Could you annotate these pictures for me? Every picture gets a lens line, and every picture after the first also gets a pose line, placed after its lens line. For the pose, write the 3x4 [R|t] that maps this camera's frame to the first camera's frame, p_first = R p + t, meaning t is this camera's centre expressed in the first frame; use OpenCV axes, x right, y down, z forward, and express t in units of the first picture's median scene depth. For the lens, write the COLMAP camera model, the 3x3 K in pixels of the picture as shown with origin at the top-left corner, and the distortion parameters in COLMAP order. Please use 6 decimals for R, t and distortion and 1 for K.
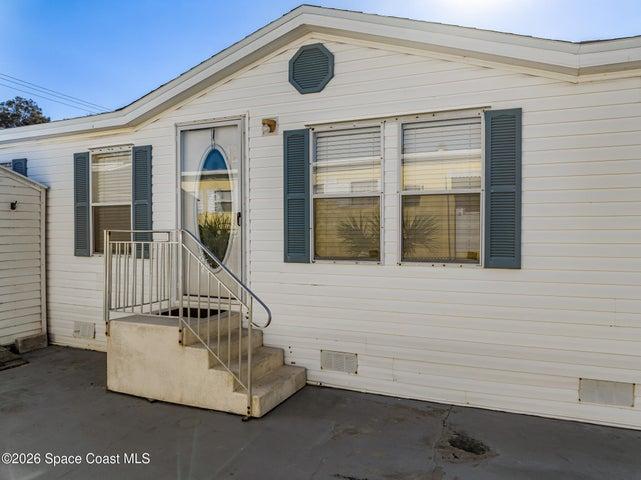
lens RADIAL K [[440.9, 0, 319.5], [0, 440.9, 239.5], [0, 0, 1]] dist [-0.041530, 0.000854]
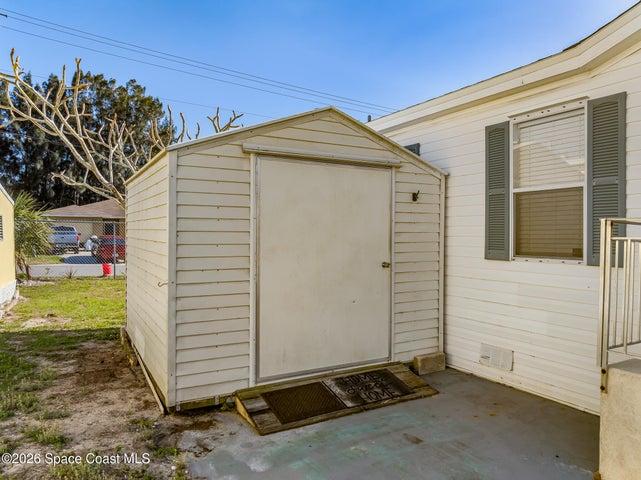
lens RADIAL K [[440.9, 0, 319.9], [0, 440.9, 239.8], [0, 0, 1]] dist [-0.041530, 0.000854]
pose [[0.795234, 0.009964, -0.606221, -0.329535], [-0.017497, 0.999826, -0.006519, 0.013976], [0.606051, 0.015791, 0.795269, 0.206956]]
